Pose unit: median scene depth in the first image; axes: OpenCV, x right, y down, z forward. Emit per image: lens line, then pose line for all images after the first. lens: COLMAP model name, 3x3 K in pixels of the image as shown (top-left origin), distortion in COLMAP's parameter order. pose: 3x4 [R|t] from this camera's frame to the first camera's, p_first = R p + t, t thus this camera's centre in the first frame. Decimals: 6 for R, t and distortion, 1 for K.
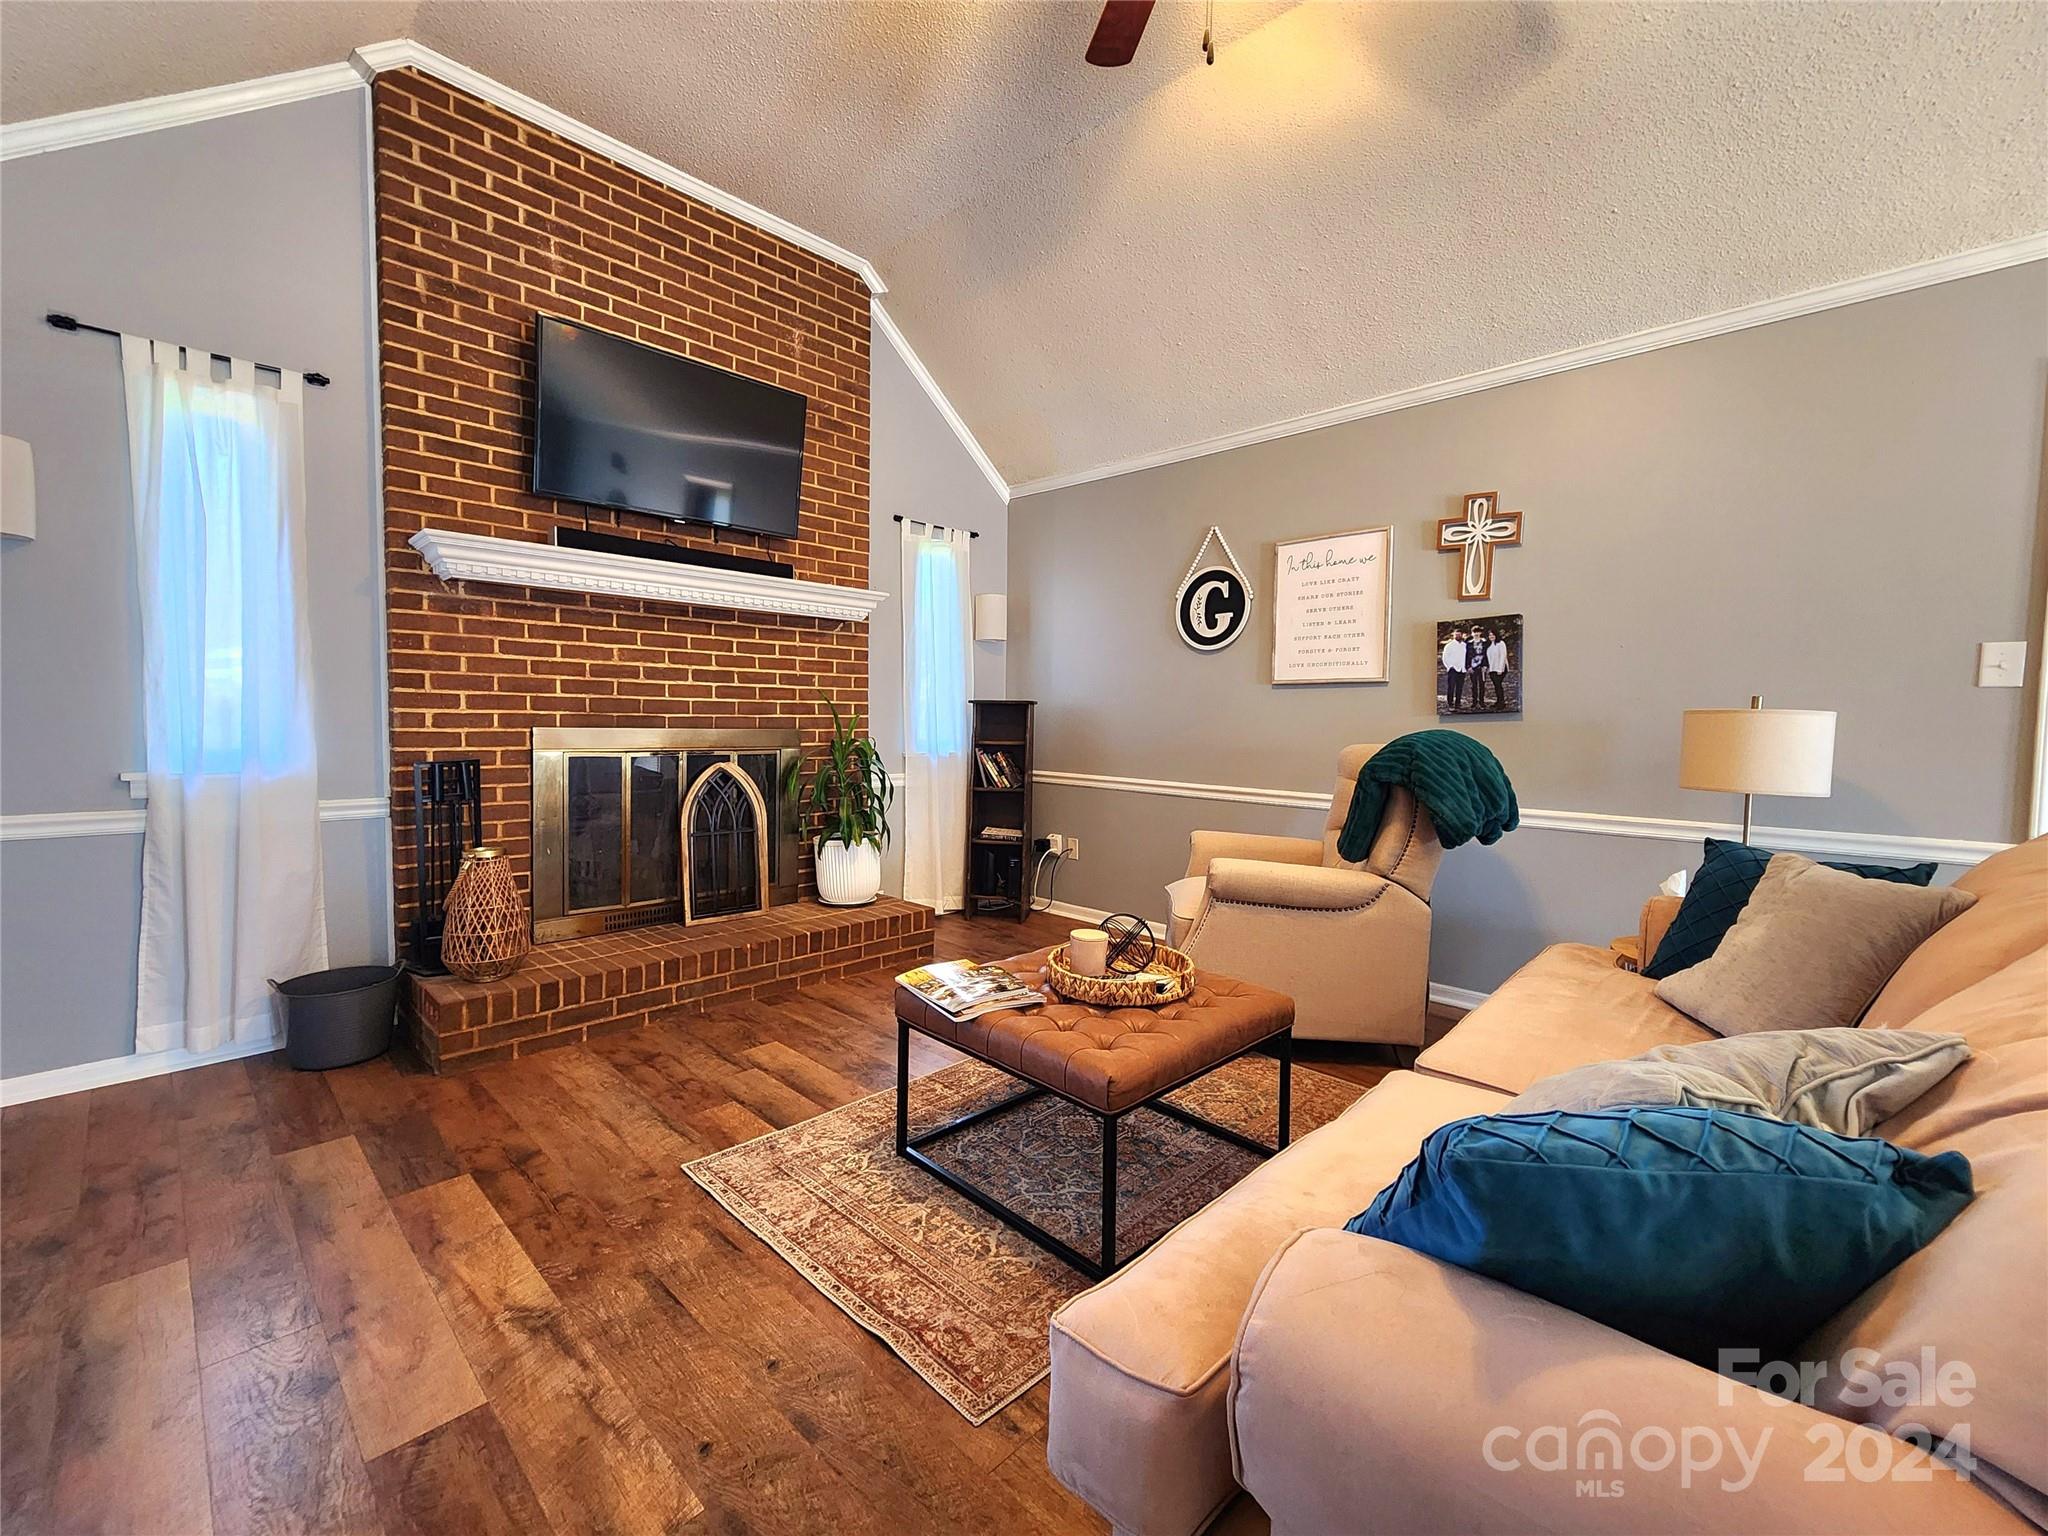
lens RADIAL K [[839.5, 0, 1020.1], [0, 839.5, 760.8], [0, 0, 1]] dist [-0.001898, 0.000630]
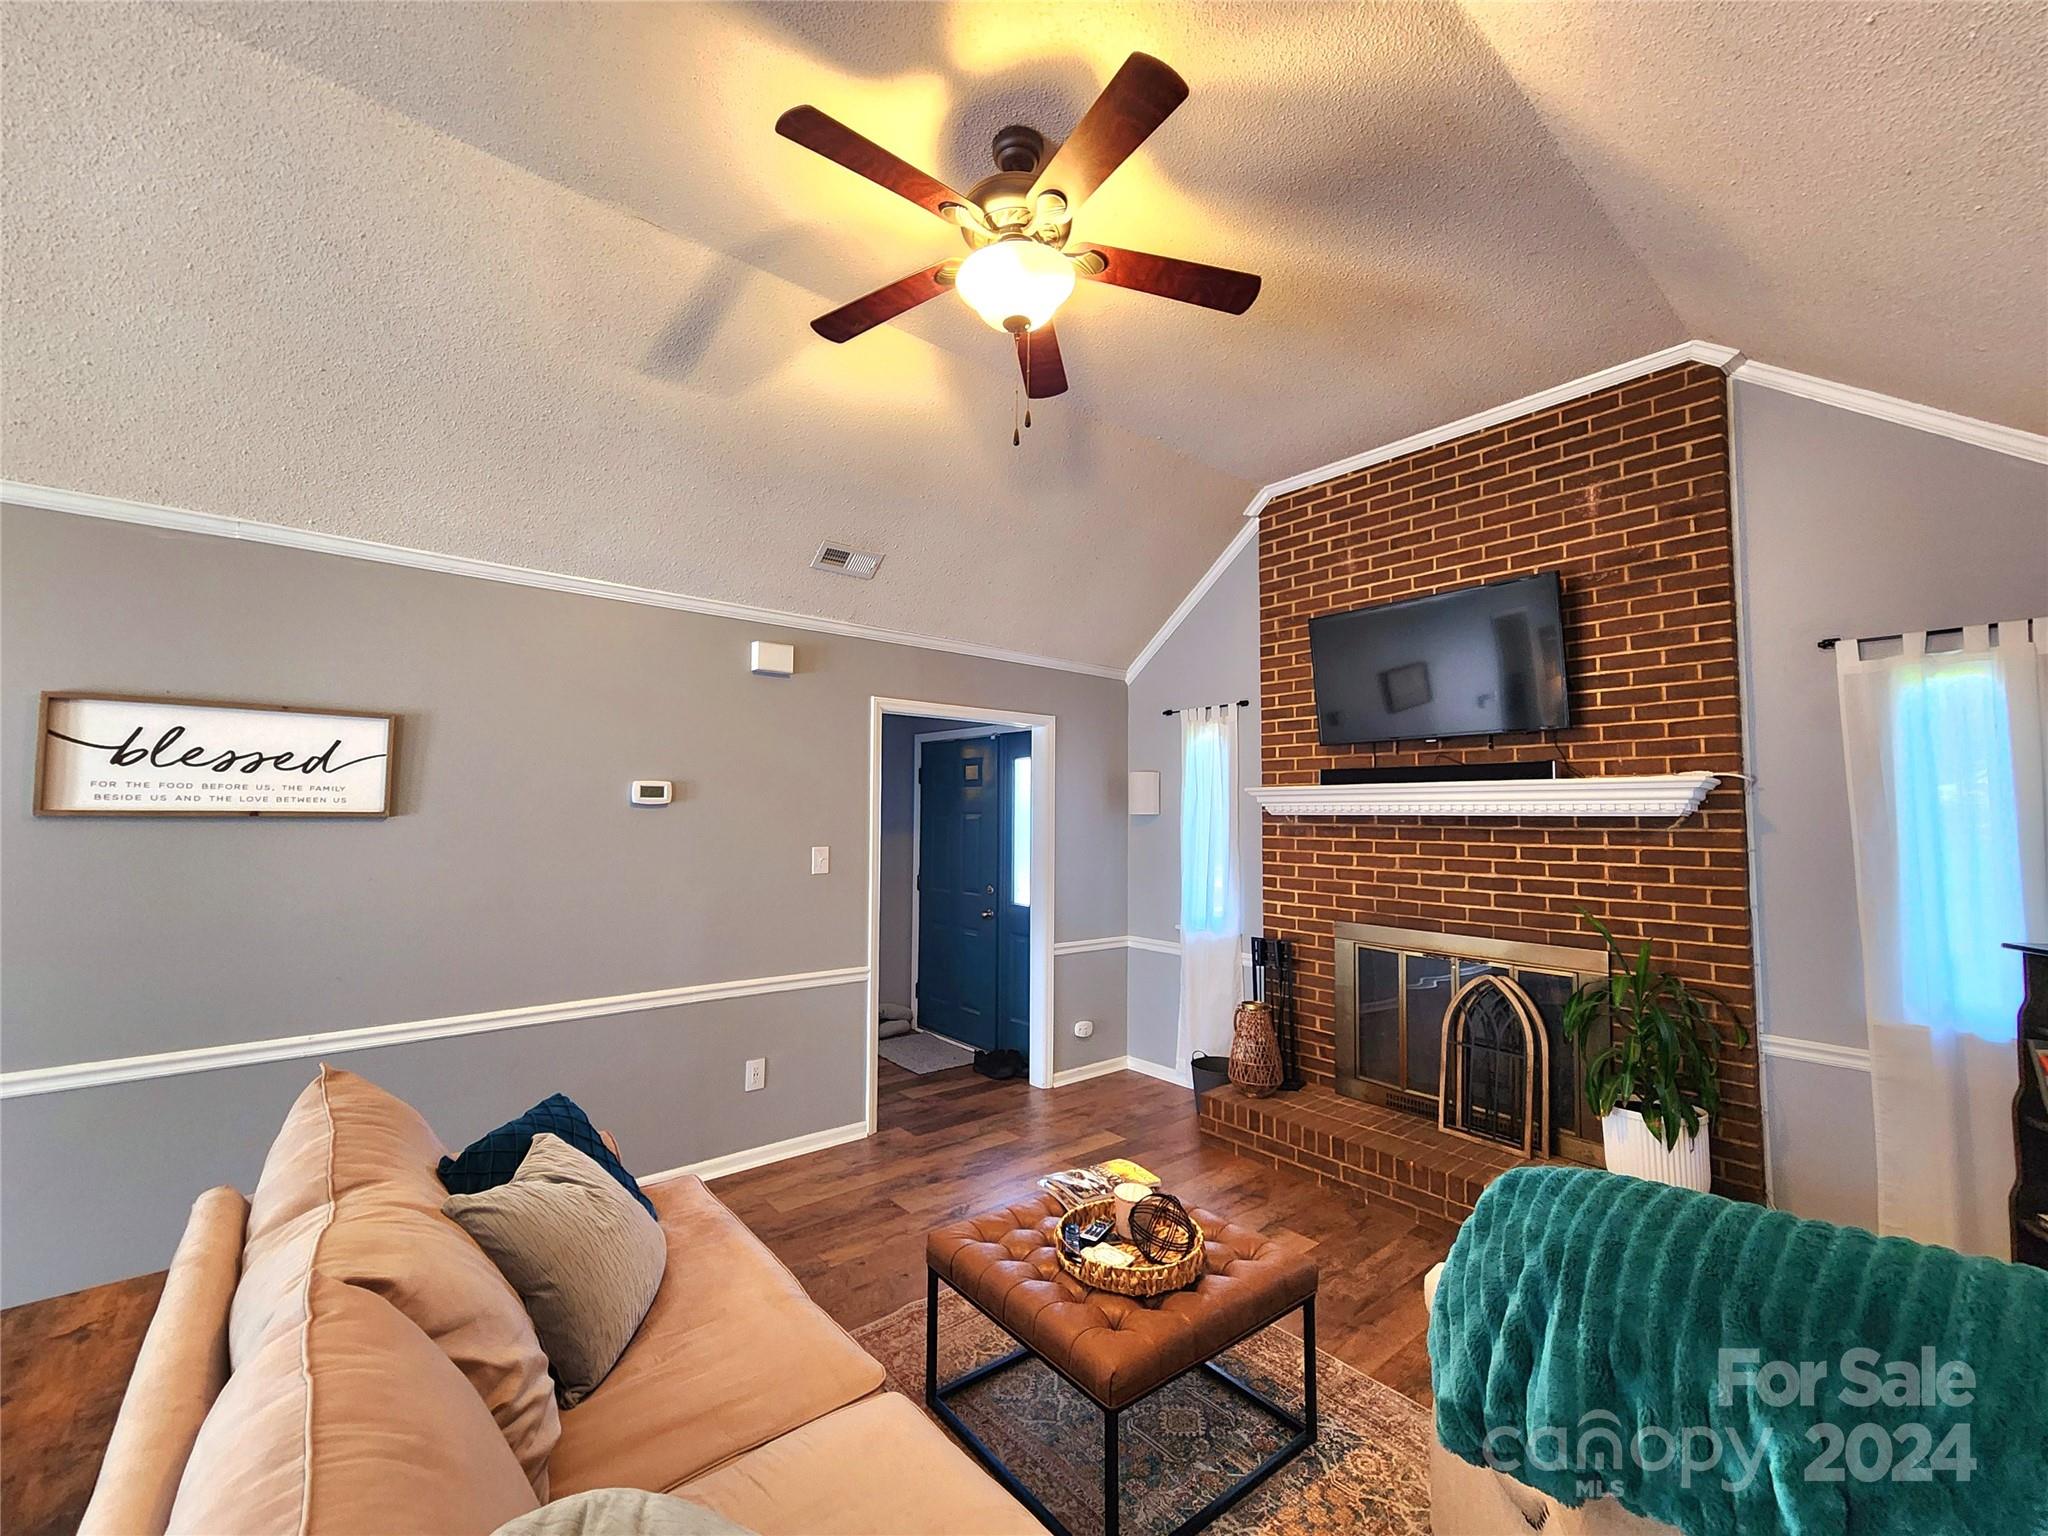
lens RADIAL K [[839.5, 0, 1015.6], [0, 839.5, 767.4], [0, 0, 1]] dist [-0.001898, 0.000630]
pose [[-0.106200, -0.076506, -0.991397, 0.760224], [-0.065541, 0.995406, -0.069795, -0.149127], [0.992182, 0.057565, -0.110726, 0.626483]]
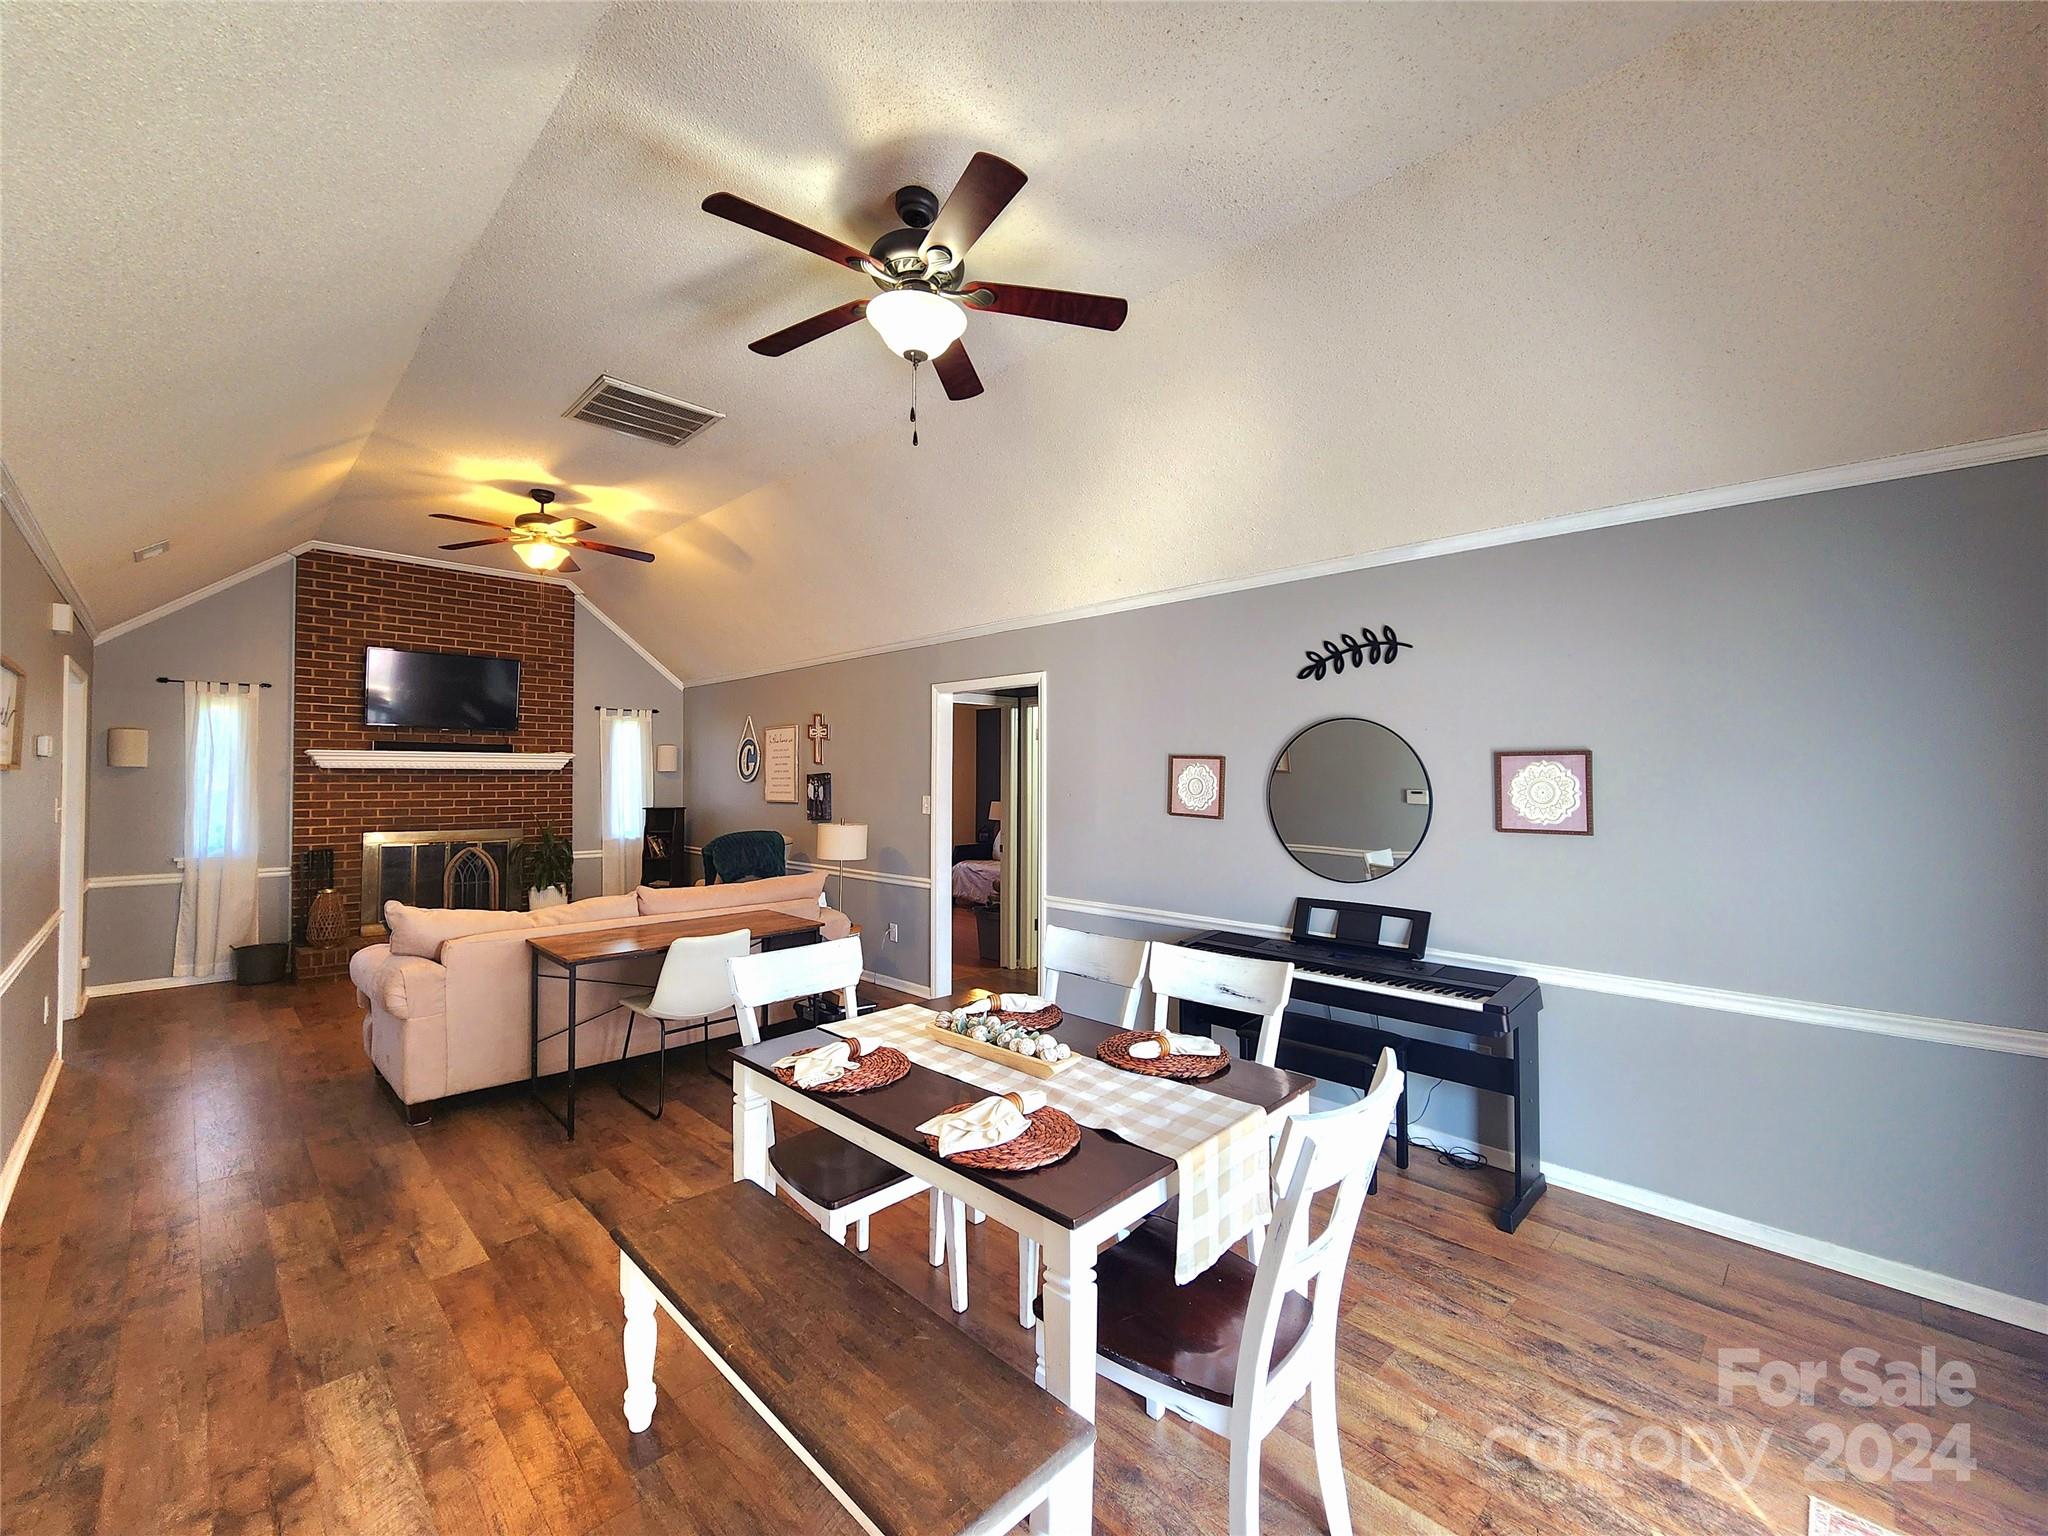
lens RADIAL K [[839.5, 0, 1014.1], [0, 839.5, 763.1], [0, 0, 1]] dist [-0.001898, 0.000630]
pose [[0.999562, -0.014780, -0.025652, 1.089847], [0.012888, 0.997291, -0.072416, -0.040351], [0.026652, 0.072054, 0.997045, -1.052006]]
